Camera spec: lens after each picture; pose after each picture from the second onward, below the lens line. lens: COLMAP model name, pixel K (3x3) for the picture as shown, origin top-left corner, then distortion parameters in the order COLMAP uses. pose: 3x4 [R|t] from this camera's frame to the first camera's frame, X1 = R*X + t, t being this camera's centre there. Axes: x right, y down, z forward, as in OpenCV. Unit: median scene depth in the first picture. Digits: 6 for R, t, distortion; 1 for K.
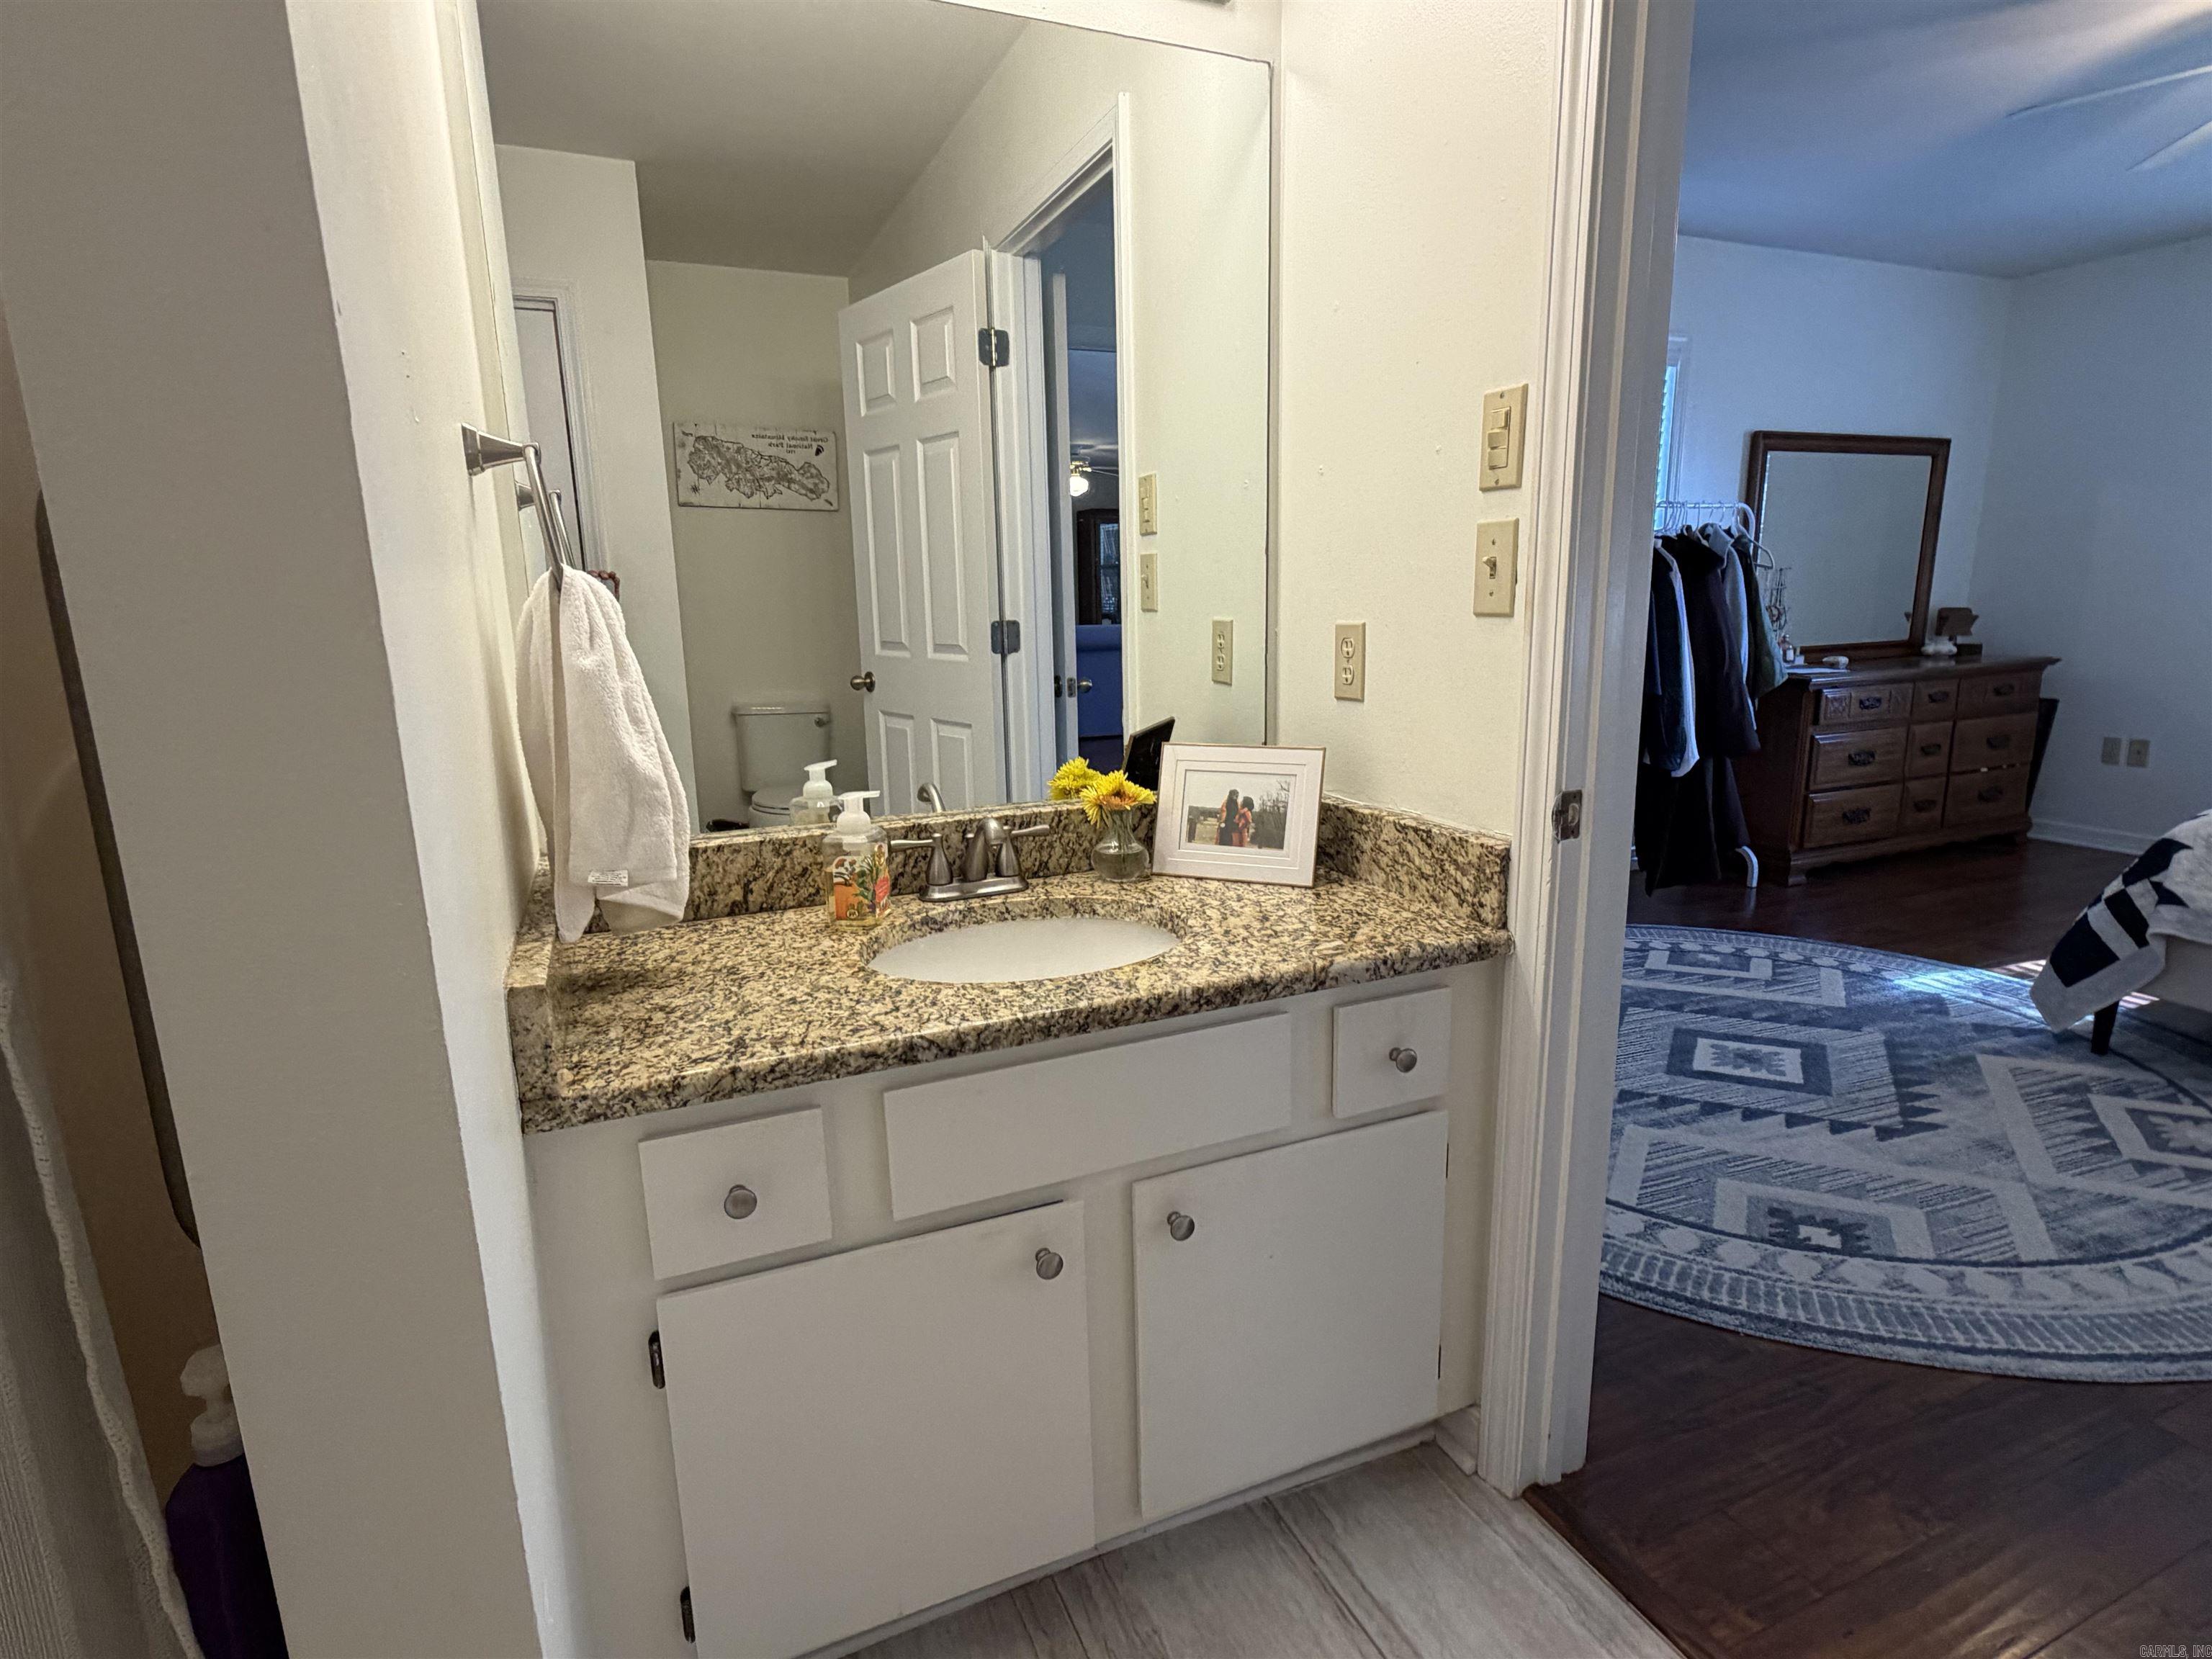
lens RADIAL K [[1142.2, 0, 1124.0], [0, 1142.2, 819.0], [0, 0, 1]] dist [0.000892, -0.000712]
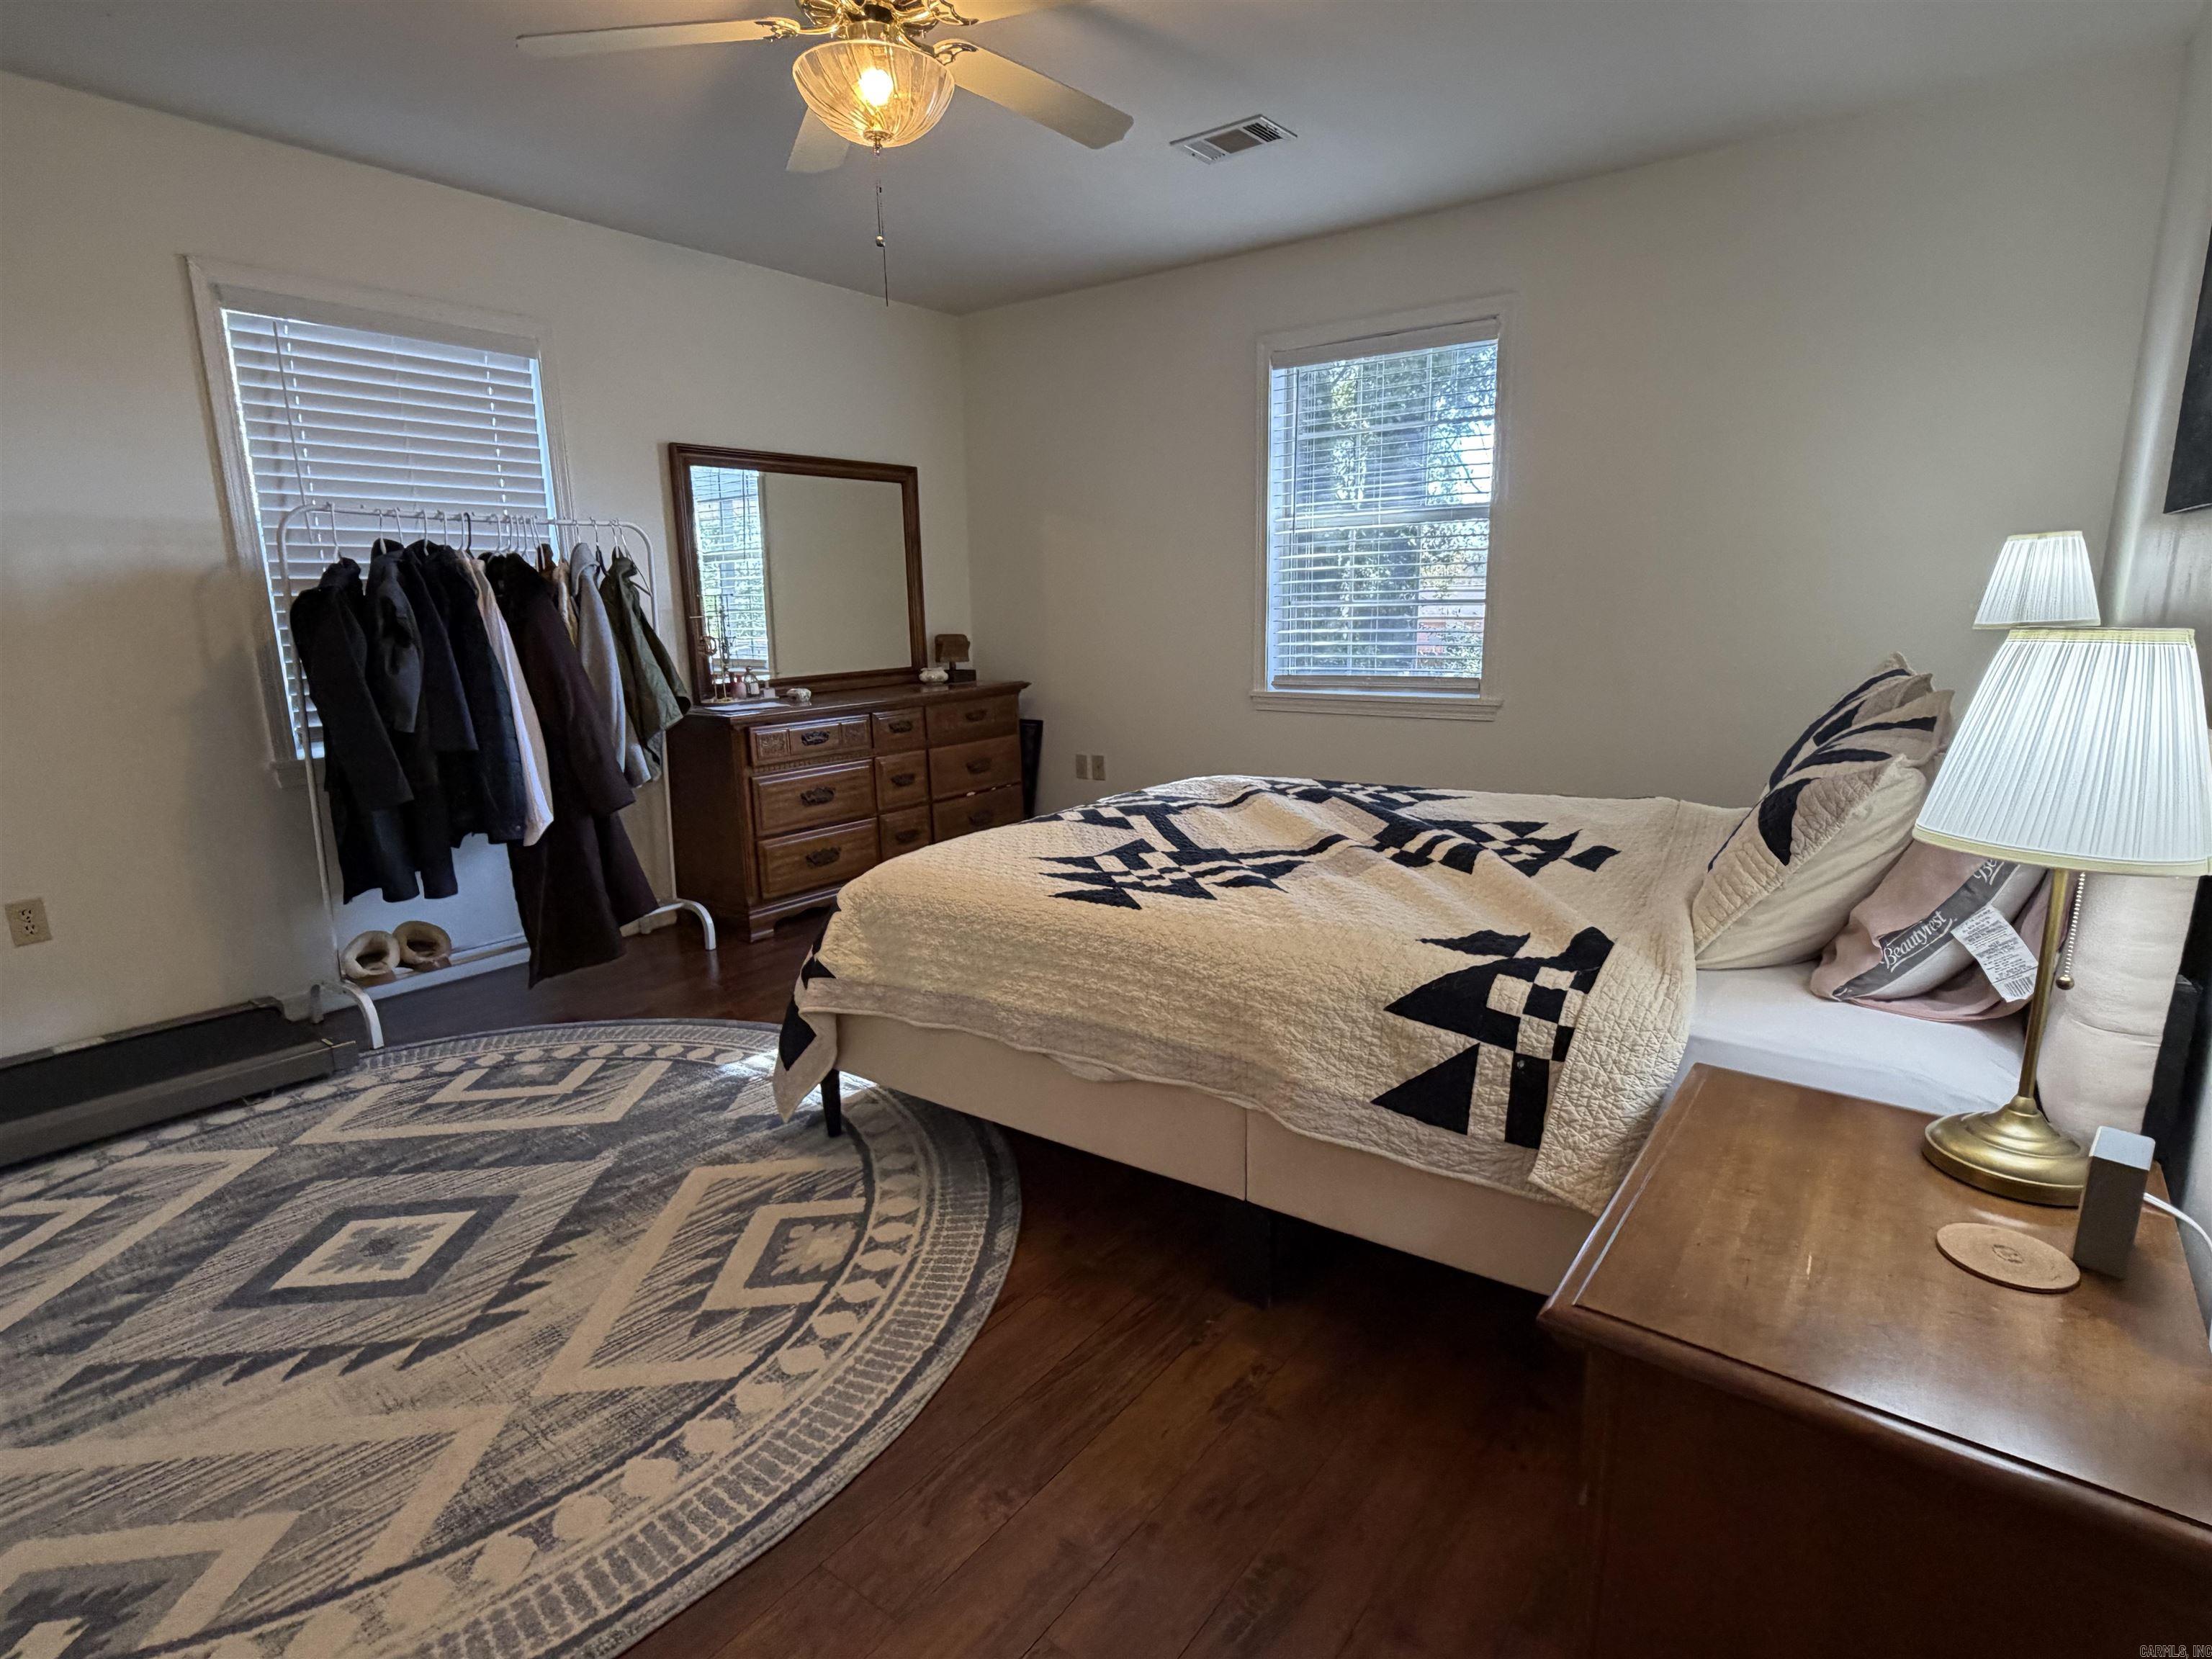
lens RADIAL K [[1142.2, 0, 1111.7], [0, 1142.2, 820.4], [0, 0, 1]] dist [0.000892, -0.000712]
pose [[0.868342, -0.092150, 0.487330, 0.400717], [0.100008, 0.994937, 0.009936, -0.019014], [-0.485778, 0.040109, 0.873161, 0.060773]]
